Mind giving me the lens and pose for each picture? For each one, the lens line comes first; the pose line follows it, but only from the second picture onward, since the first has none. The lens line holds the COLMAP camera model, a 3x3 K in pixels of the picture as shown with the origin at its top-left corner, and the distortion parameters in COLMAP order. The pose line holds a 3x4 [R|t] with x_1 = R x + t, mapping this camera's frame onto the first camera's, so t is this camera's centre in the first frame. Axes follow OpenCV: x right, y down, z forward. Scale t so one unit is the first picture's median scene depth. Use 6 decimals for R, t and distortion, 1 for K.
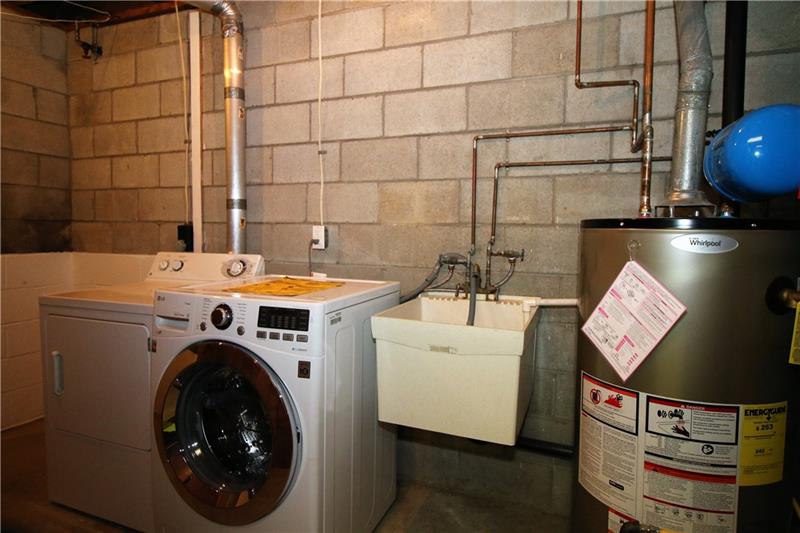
lens RADIAL K [[476.9, 0, 396.0], [0, 476.9, 253.1], [0, 0, 1]] dist [0.003349, -0.013539]
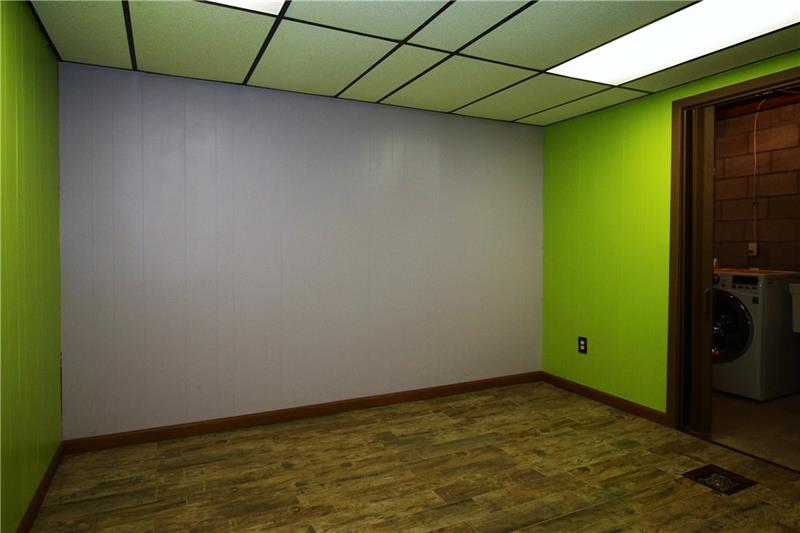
lens RADIAL K [[476.9, 0, 396.0], [0, 476.9, 253.1], [0, 0, 1]] dist [0.003349, -0.013539]
pose [[0.738722, 0.006347, -0.673981, 0.059867], [-0.027758, 0.999394, -0.021012, 0.059922], [0.673439, 0.034231, 0.738450, -1.313103]]
